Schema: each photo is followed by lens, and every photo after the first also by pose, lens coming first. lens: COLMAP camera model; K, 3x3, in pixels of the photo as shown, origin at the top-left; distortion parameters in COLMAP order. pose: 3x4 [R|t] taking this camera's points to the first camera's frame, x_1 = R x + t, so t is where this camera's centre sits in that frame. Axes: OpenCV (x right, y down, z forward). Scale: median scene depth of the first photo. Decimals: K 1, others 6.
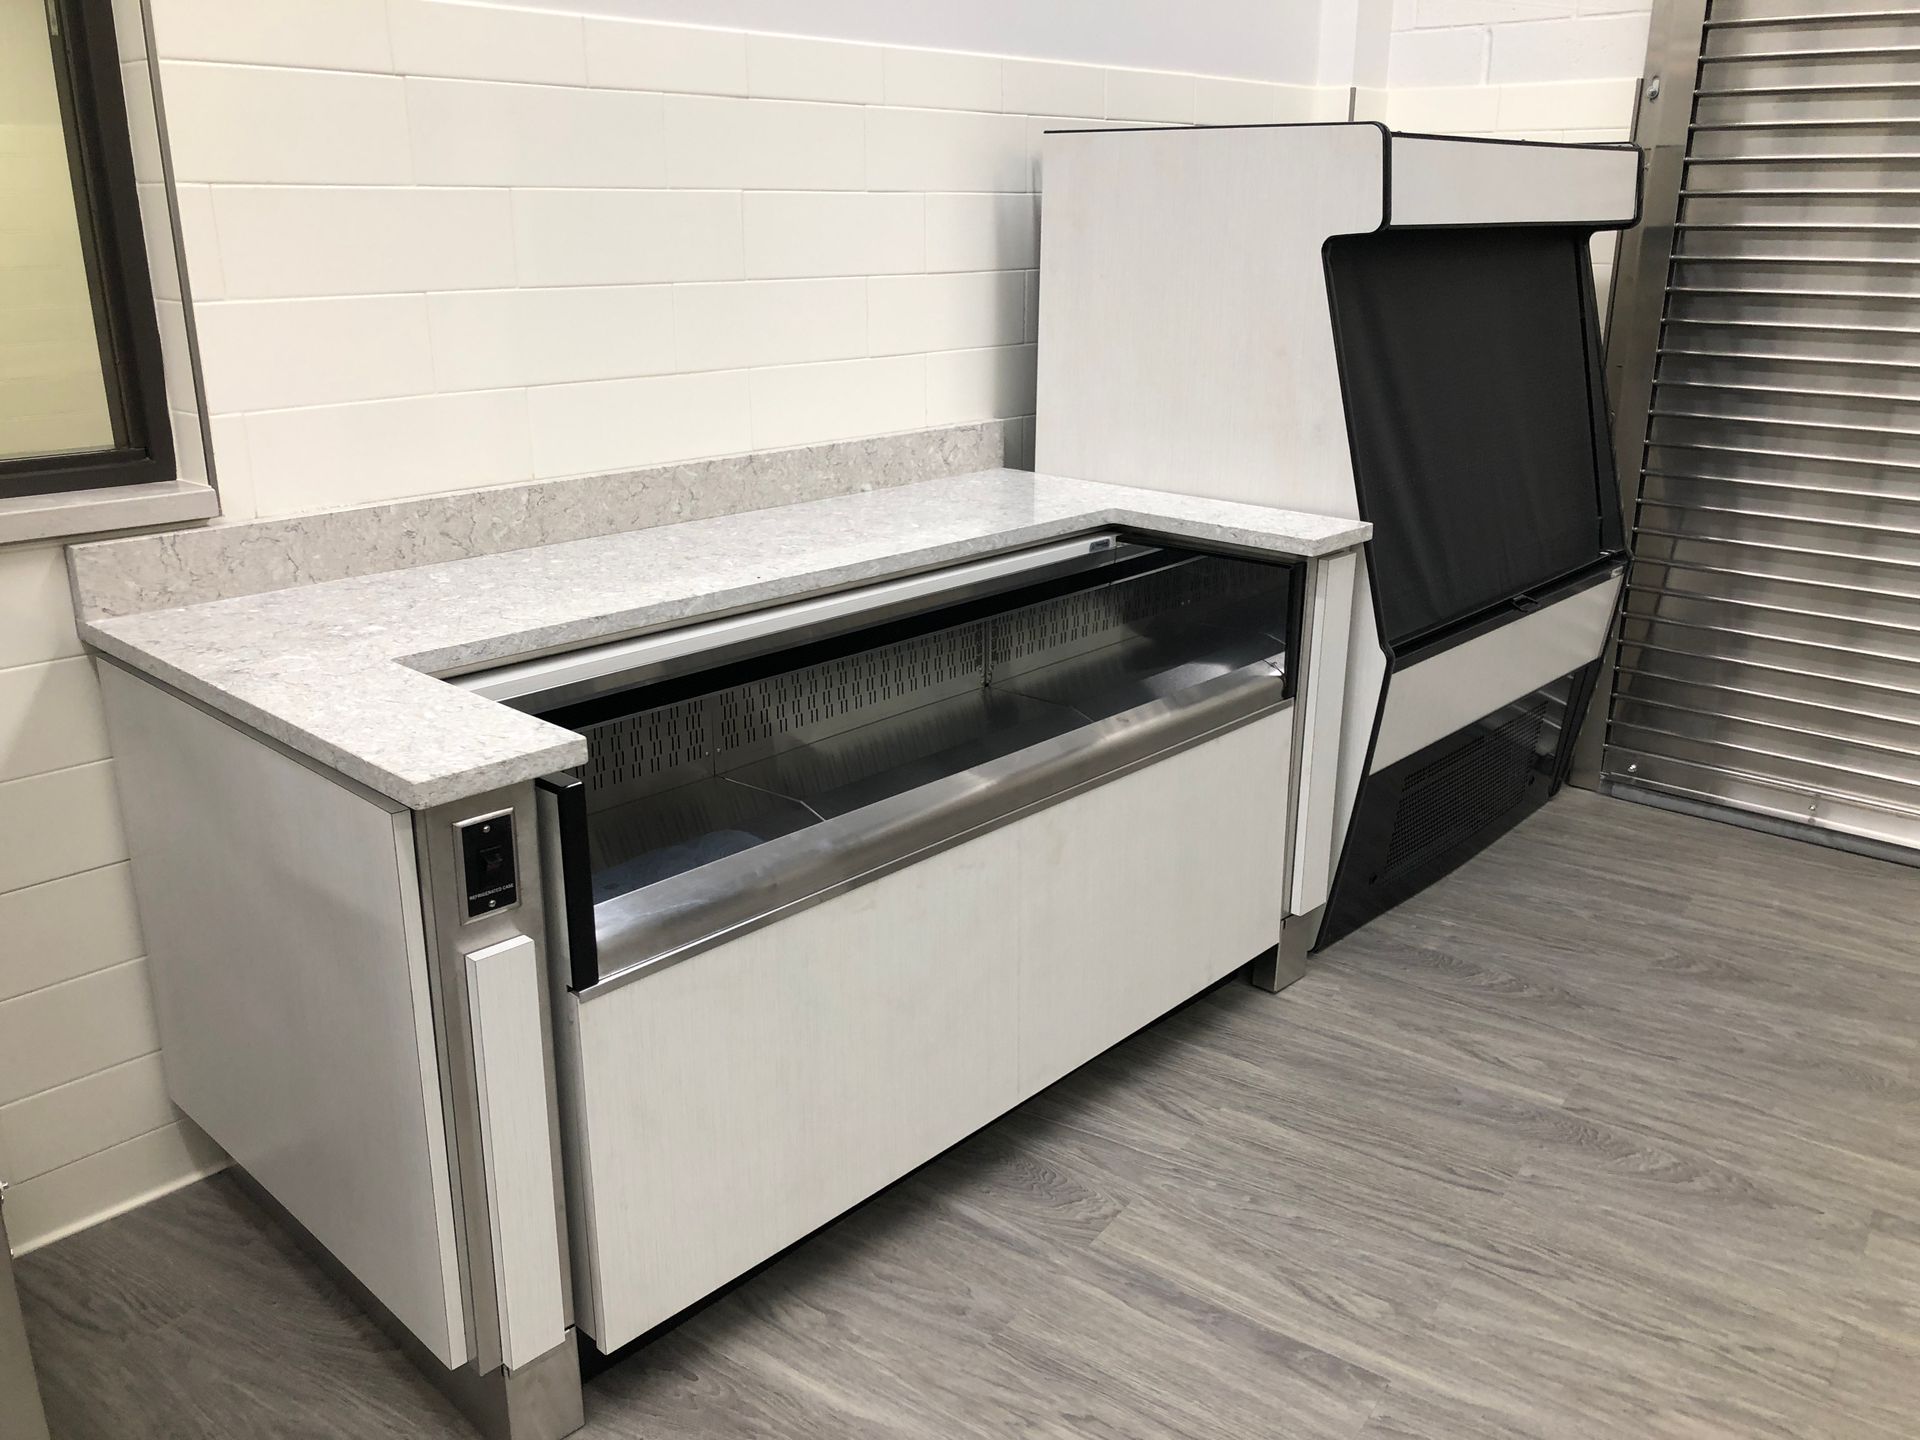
lens RADIAL K [[1540.5, 0, 958.9], [0, 1540.5, 674.9], [0, 0, 1]] dist [0.009978, 0.001376]
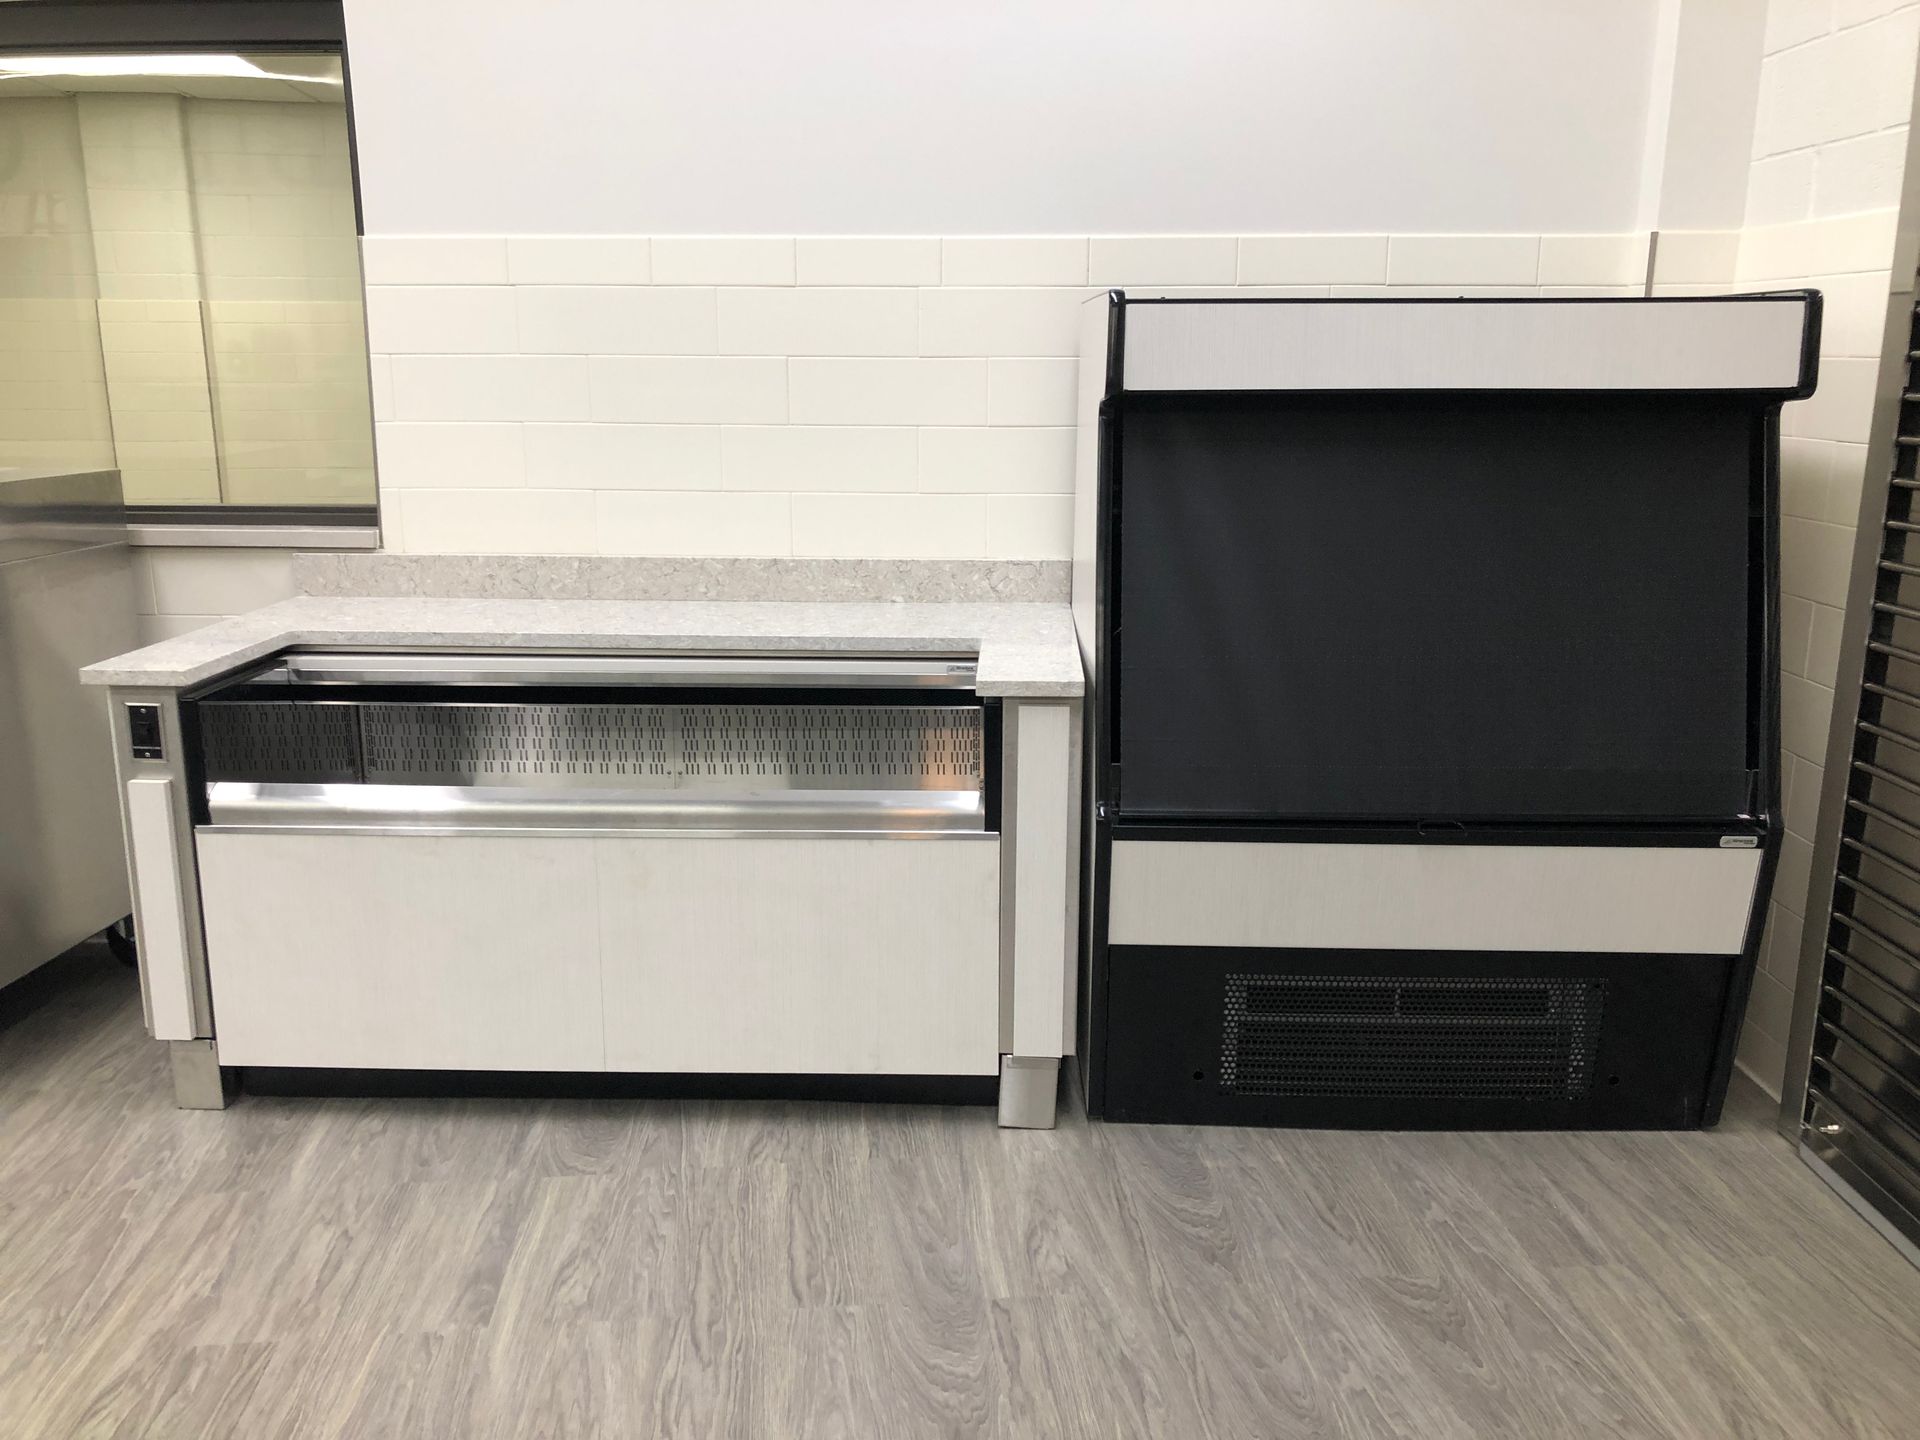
lens RADIAL K [[1540.5, 0, 958.9], [0, 1540.5, 674.9], [0, 0, 1]] dist [0.009978, 0.001376]
pose [[0.668024, 0.149440, -0.728980, 0.974652], [-0.216508, 0.976279, 0.001732, -0.088816], [0.711947, 0.156673, 0.684533, 0.263818]]
